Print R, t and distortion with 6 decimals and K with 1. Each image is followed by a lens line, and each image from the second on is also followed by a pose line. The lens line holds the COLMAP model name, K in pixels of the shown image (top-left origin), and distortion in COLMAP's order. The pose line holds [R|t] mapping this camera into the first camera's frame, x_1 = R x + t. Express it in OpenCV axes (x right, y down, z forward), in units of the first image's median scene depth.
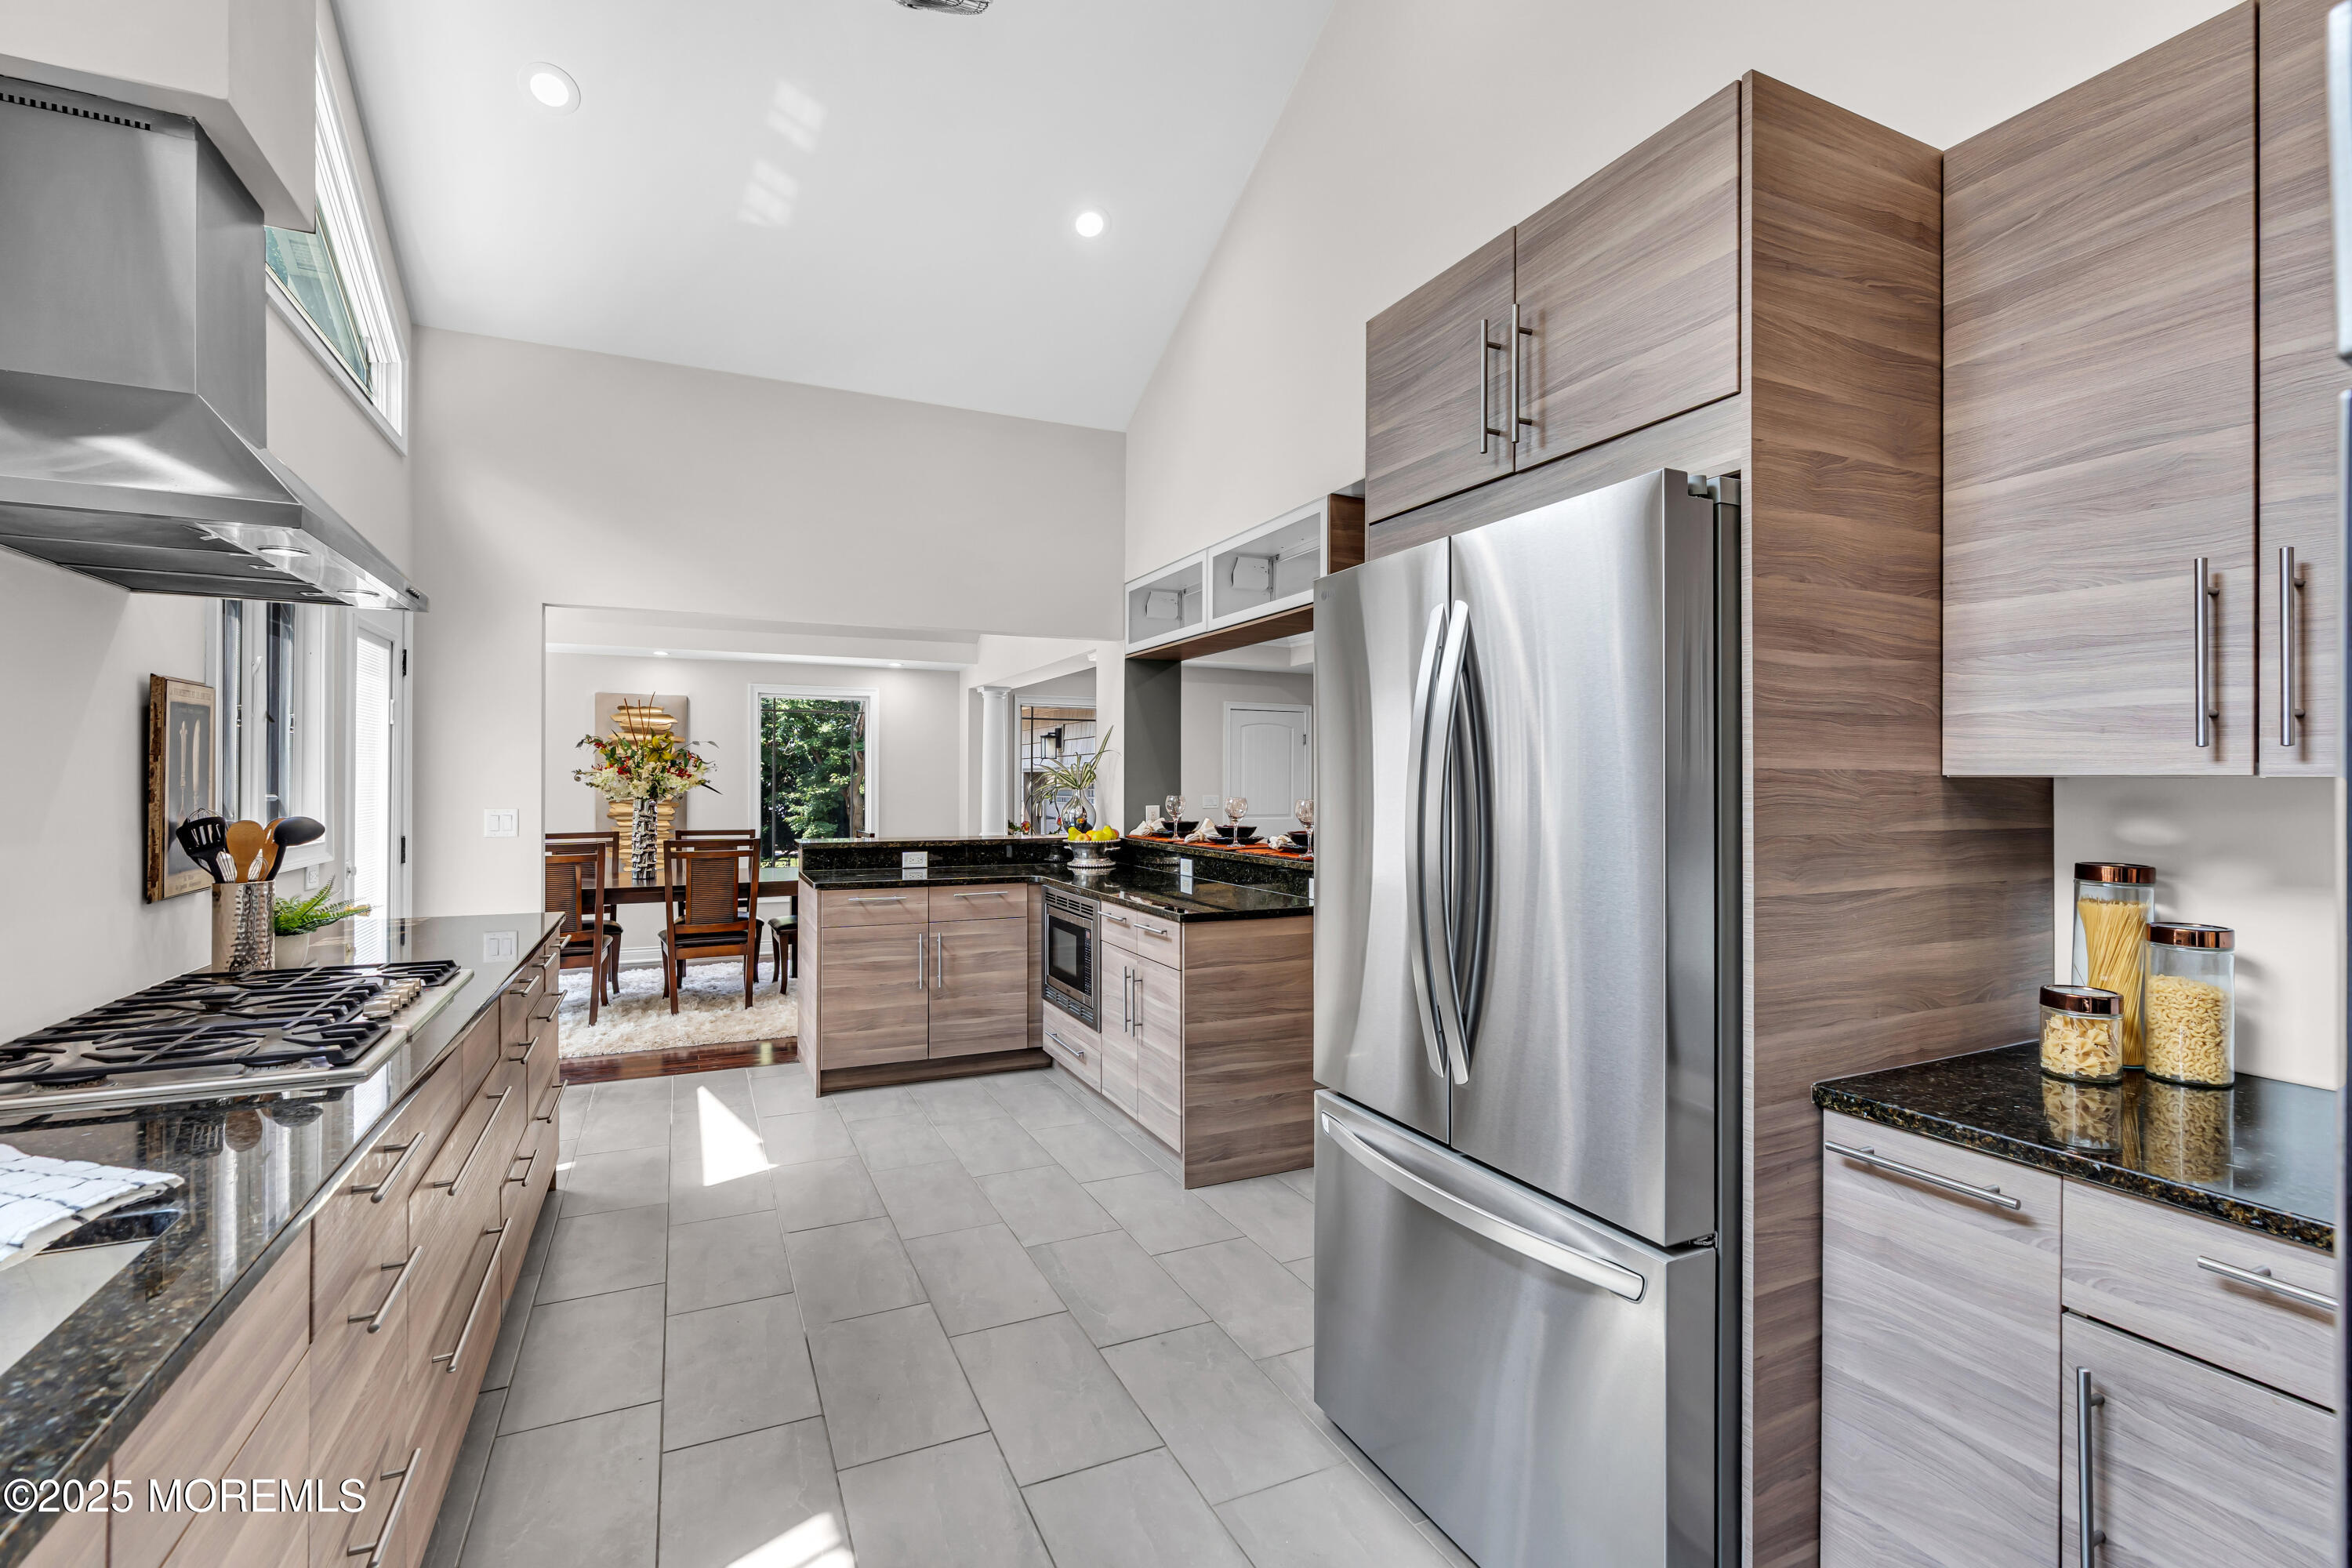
lens RADIAL K [[1135.4, 0, 1221.2], [0, 1135.4, 757.4], [0, 0, 1]] dist [0.004020, 0.000231]
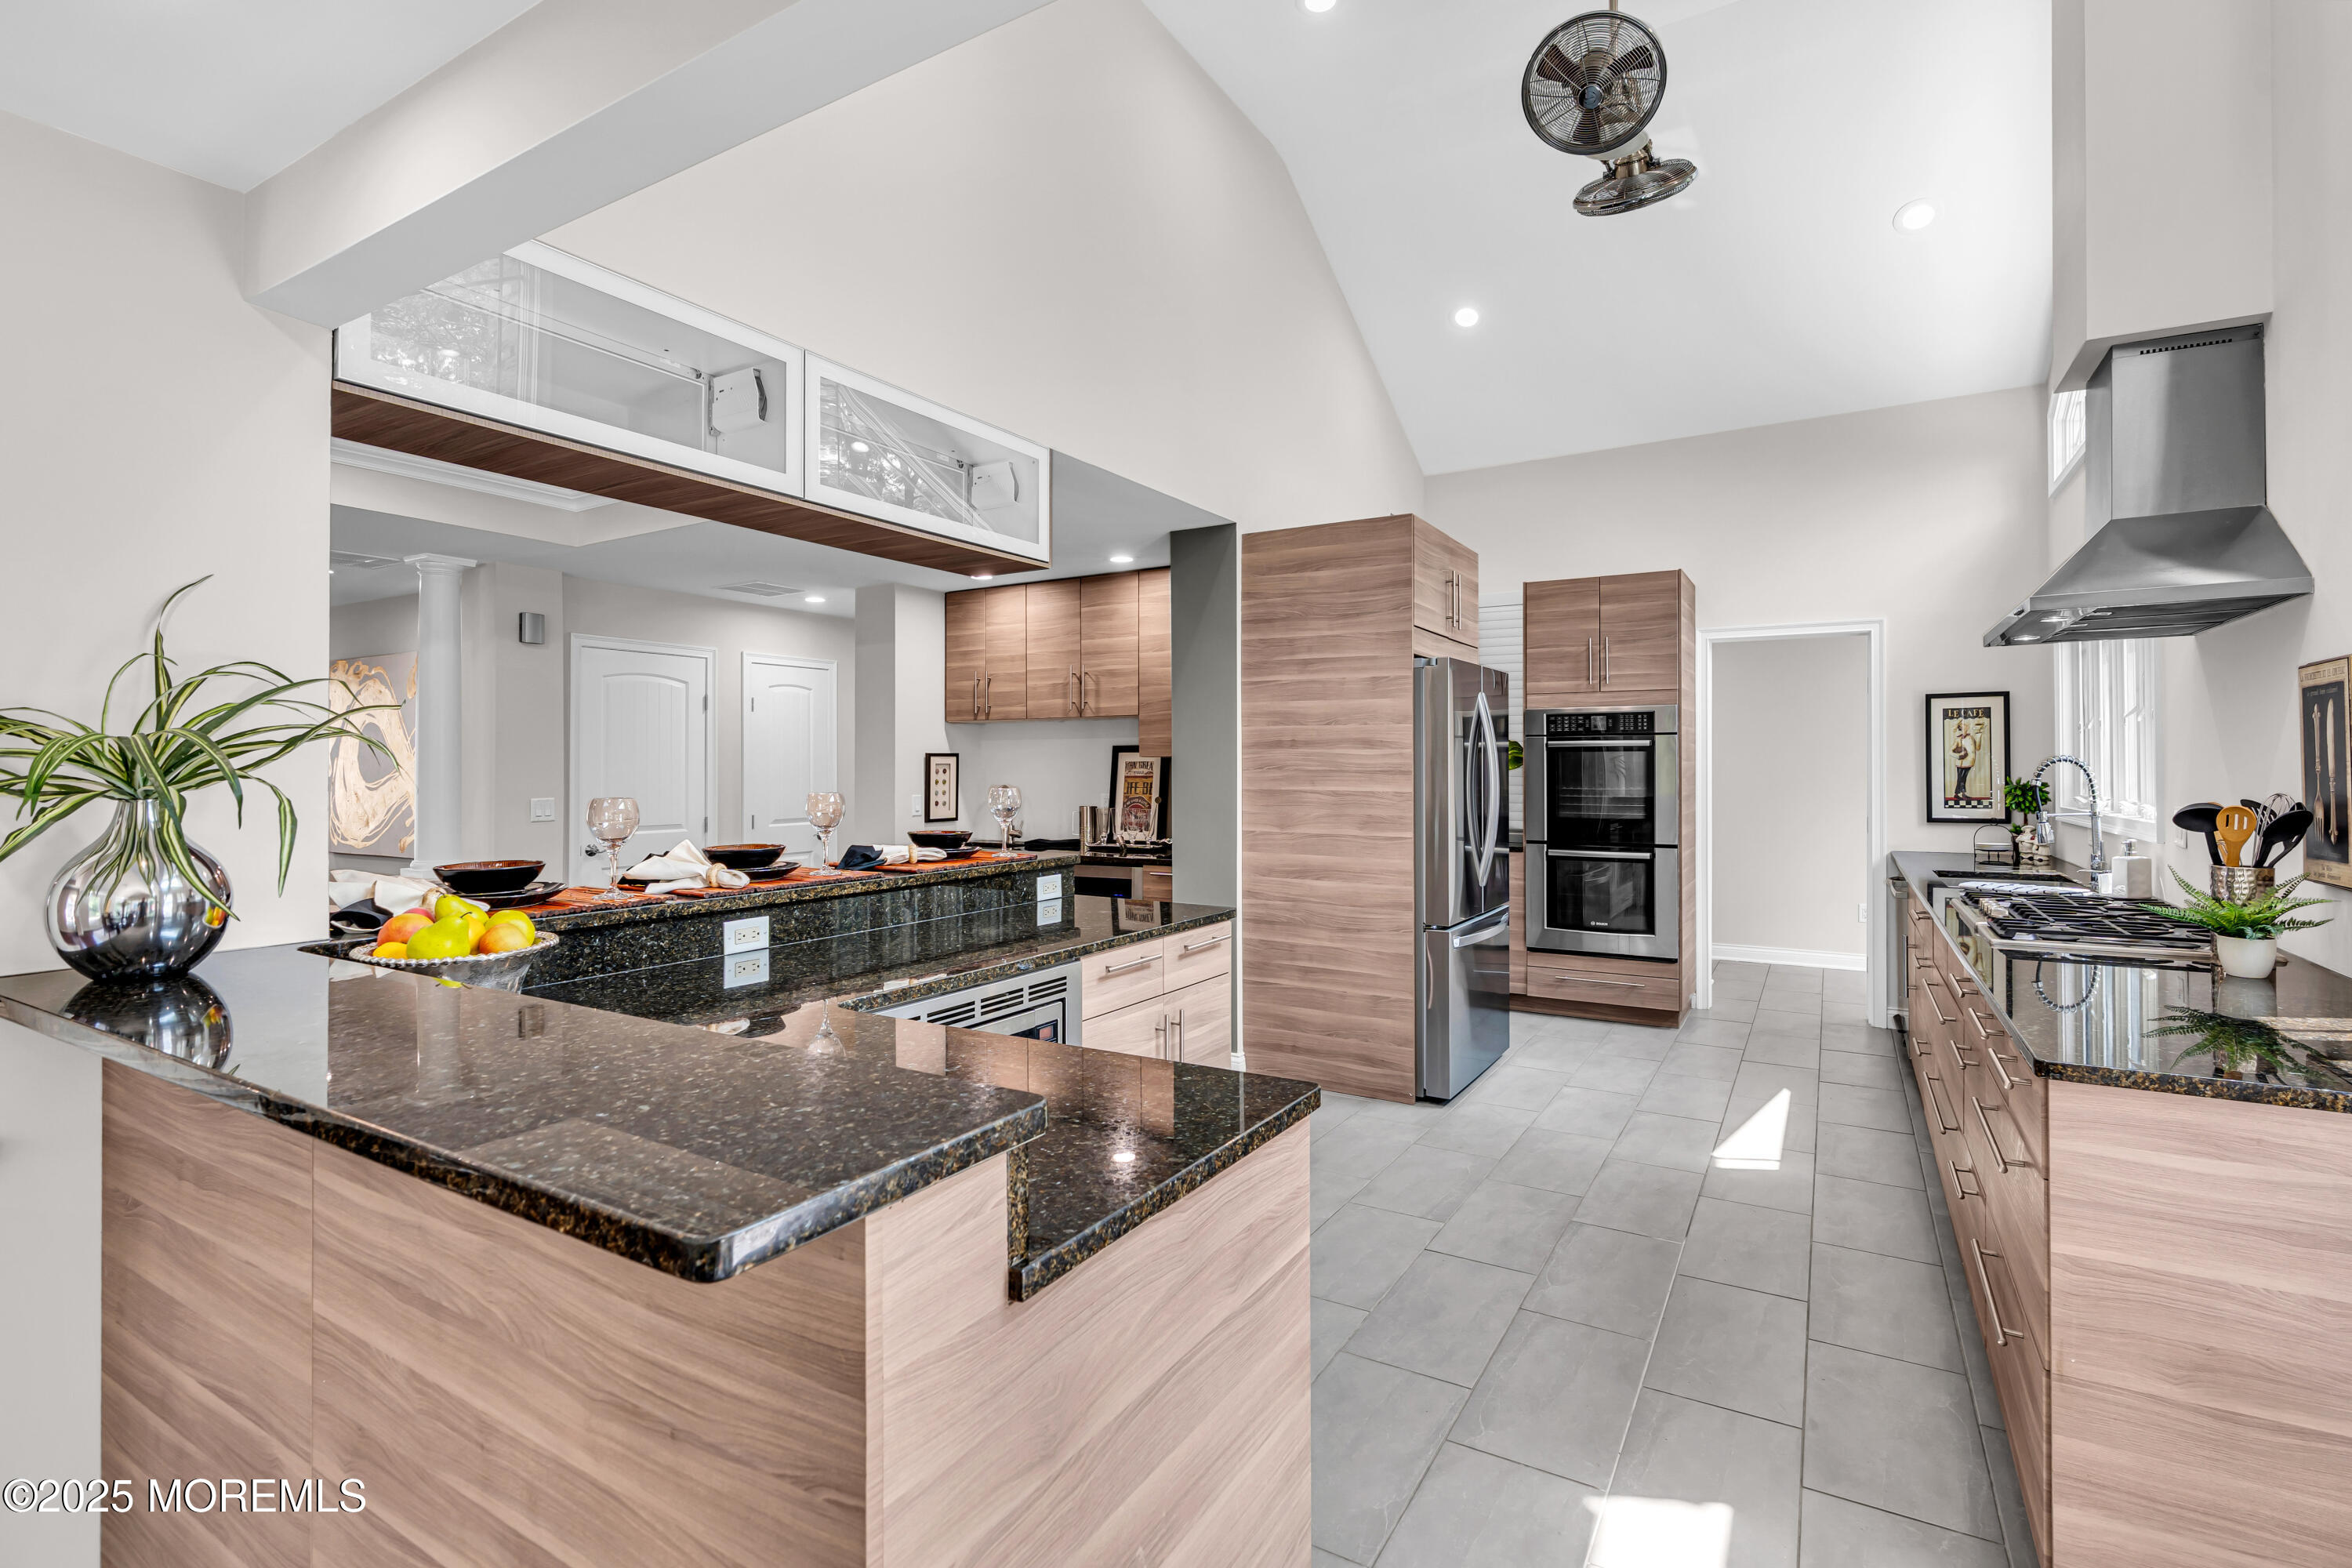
lens RADIAL K [[1081.0, 0, 1180.9], [0, 1081.0, 760.4], [0, 0, 1]] dist [-0.008656, 0.004723]
pose [[-0.554209, 0.004610, 0.832365, -1.165851], [-0.014617, 0.999777, -0.015269, 0.045700], [-0.832249, -0.020629, -0.554018, 2.388468]]
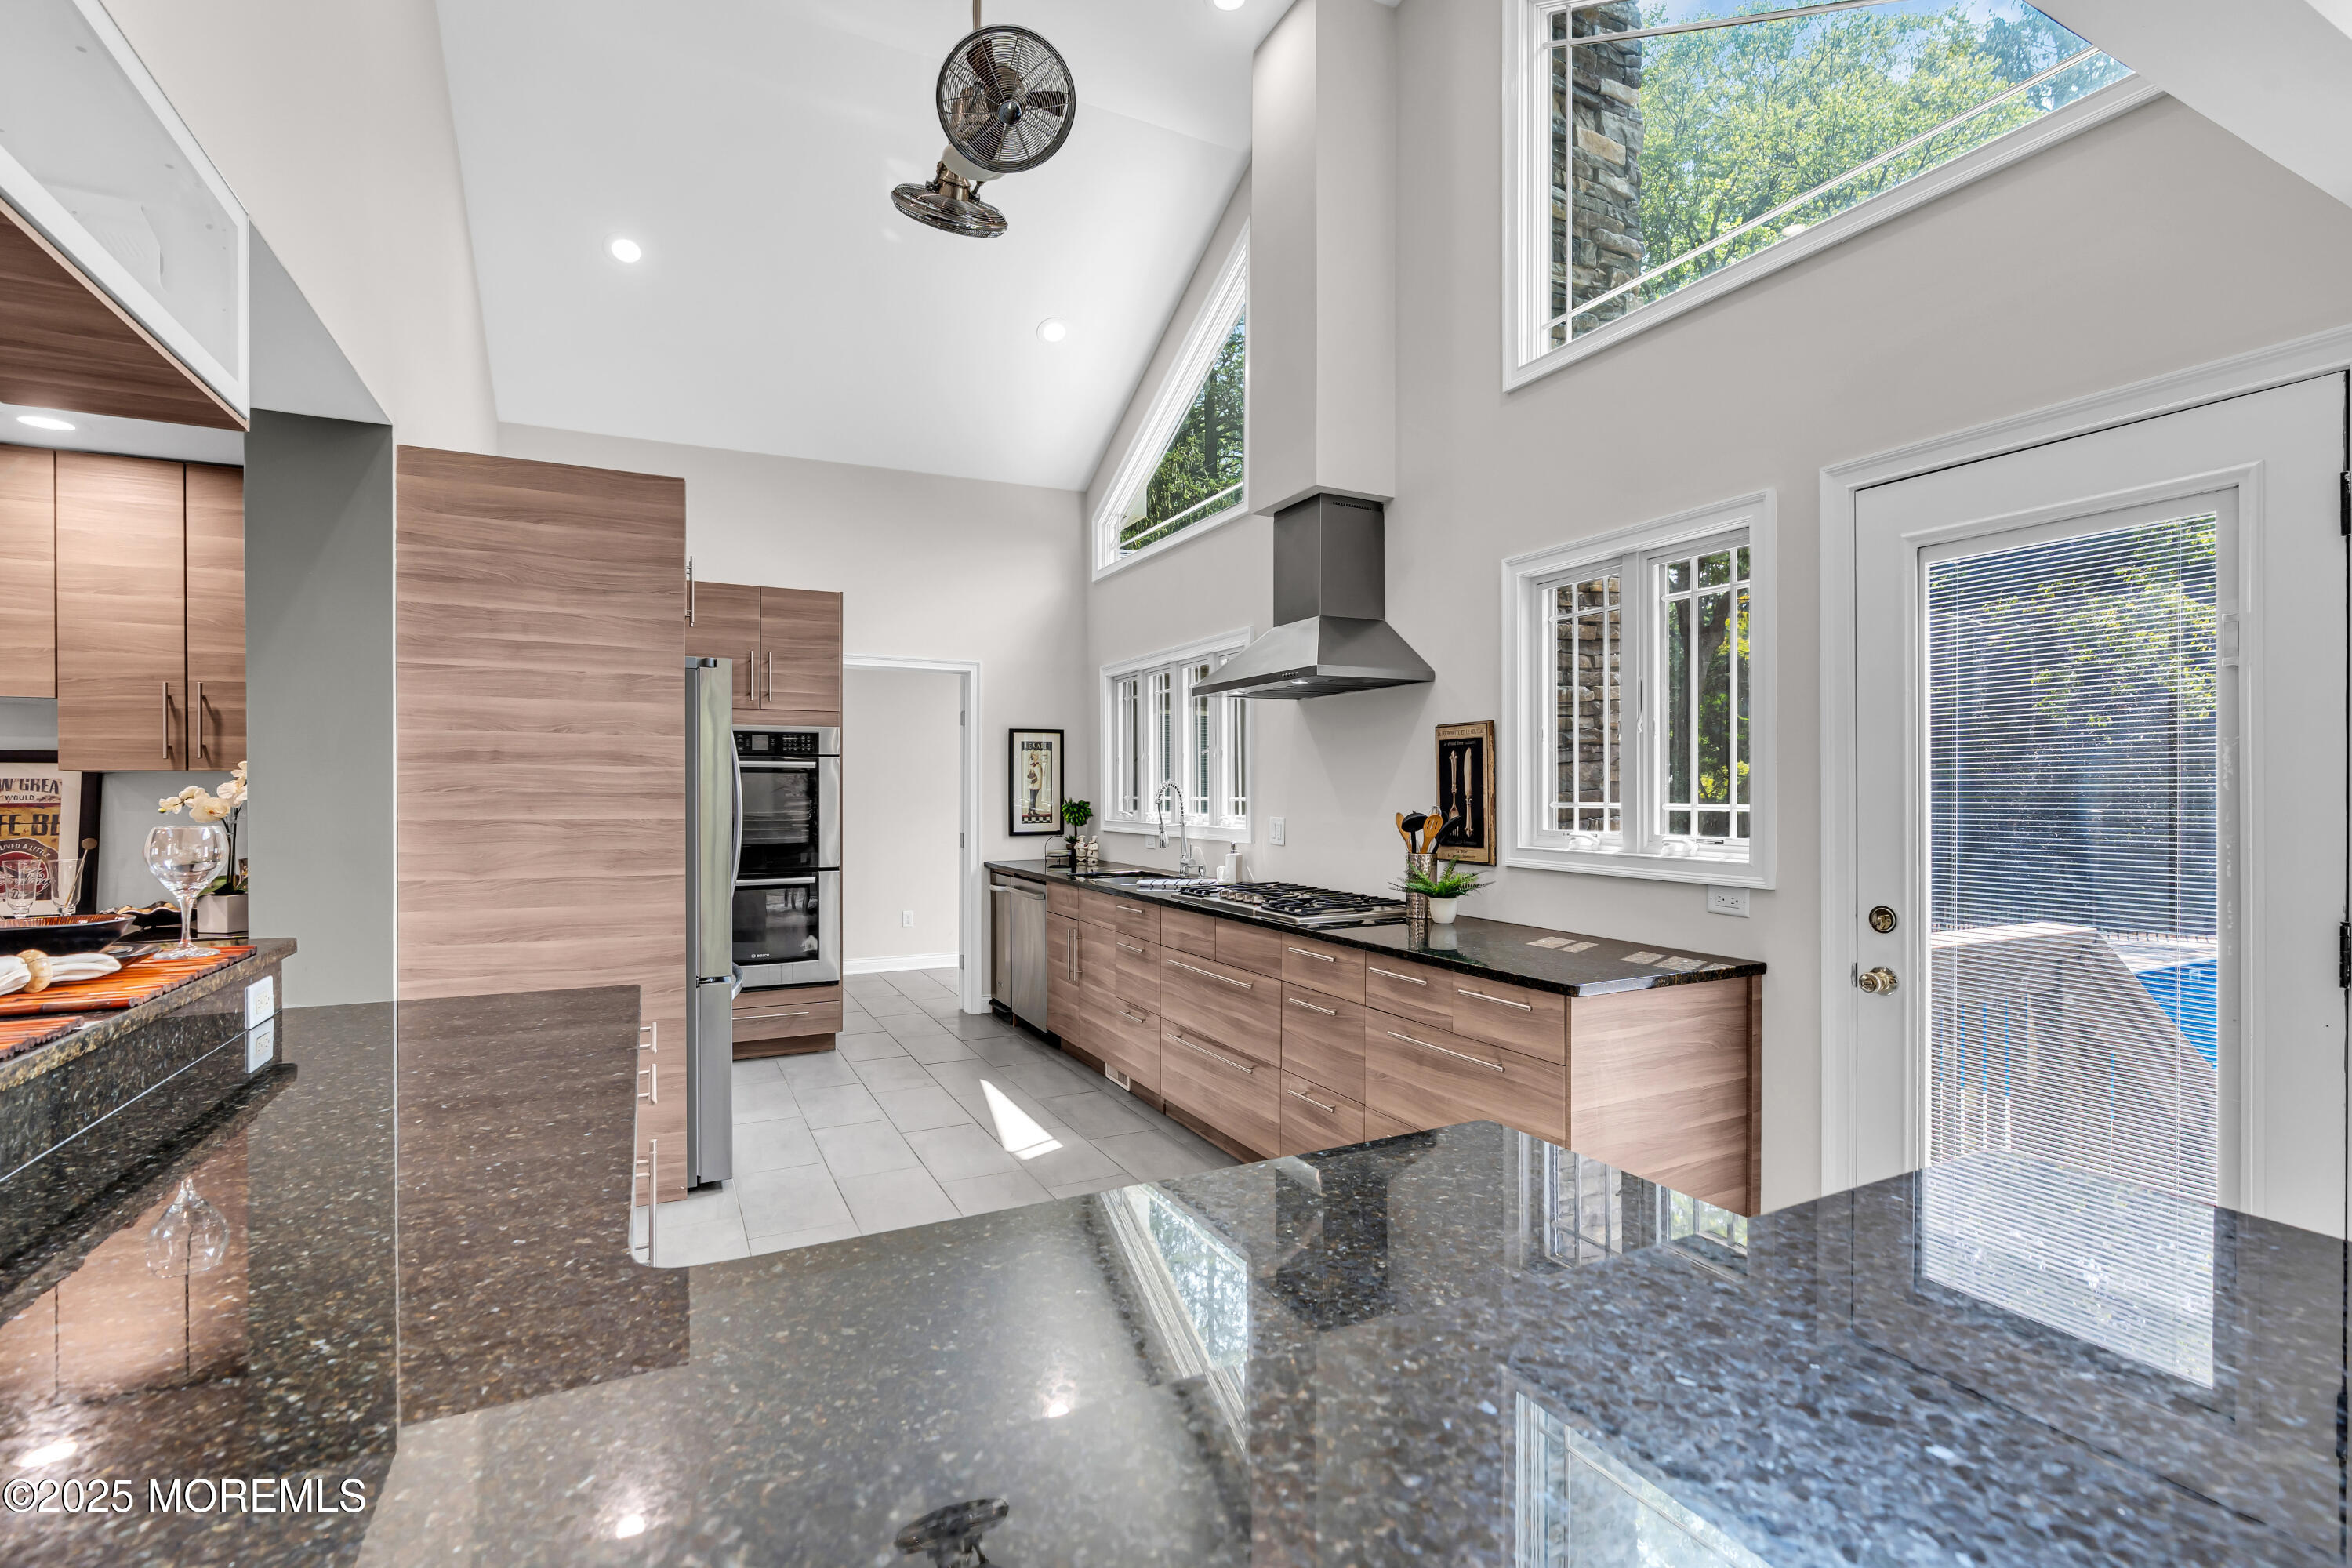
lens RADIAL K [[1081.0, 0, 1183.1], [0, 1081.0, 795.7], [0, 0, 1]] dist [-0.008656, 0.004723]
pose [[-0.999749, -0.001714, -0.022358, -0.505324], [-0.001439, 0.999923, -0.012334, 0.050557], [0.022378, -0.012299, -0.999674, 2.564206]]
